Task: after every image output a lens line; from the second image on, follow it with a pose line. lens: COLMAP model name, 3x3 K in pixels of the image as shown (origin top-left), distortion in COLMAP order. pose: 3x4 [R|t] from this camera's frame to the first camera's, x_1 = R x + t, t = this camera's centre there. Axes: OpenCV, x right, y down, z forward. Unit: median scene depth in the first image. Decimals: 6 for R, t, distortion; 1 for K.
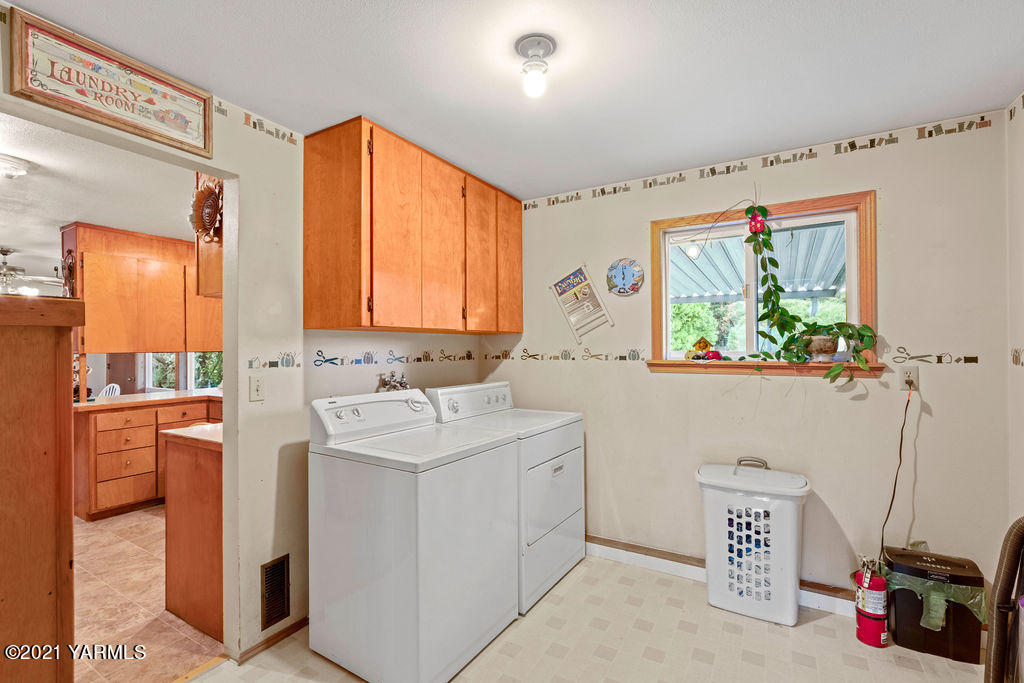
lens RADIAL K [[455.0, 0, 507.7], [0, 455.0, 341.9], [0, 0, 1]] dist [-0.005436, 0.002530]
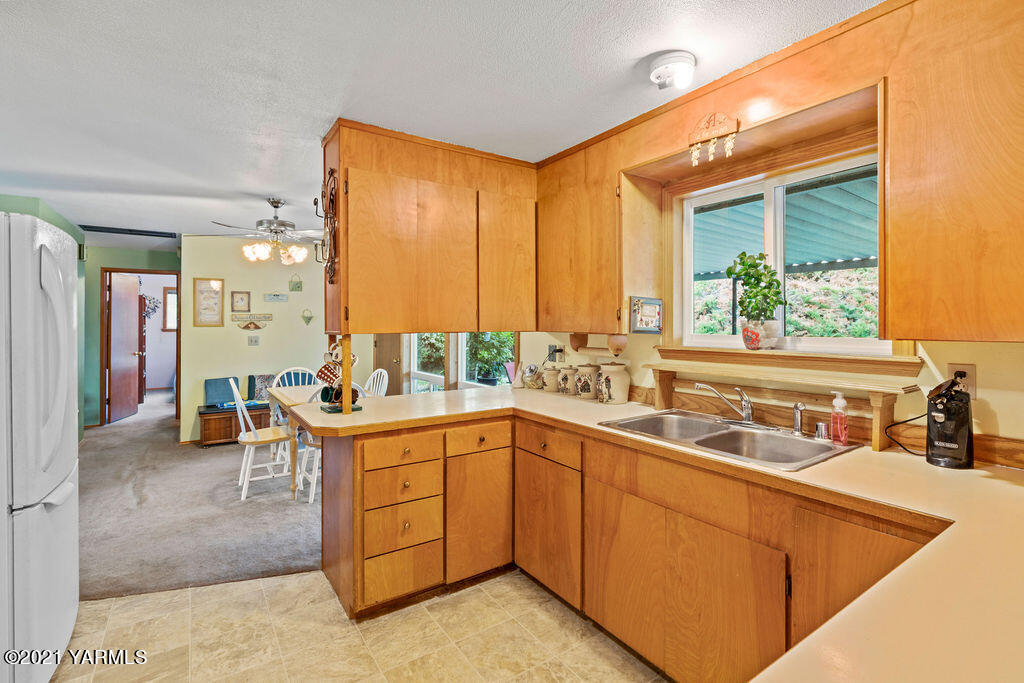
lens RADIAL K [[455.0, 0, 511.5], [0, 455.0, 324.0], [0, 0, 1]] dist [-0.005436, 0.002530]
pose [[0.909270, 0.004674, -0.416180, -0.471843], [-0.003431, 0.999987, 0.003735, 0.009317], [0.416192, -0.001969, 0.909274, 0.526340]]
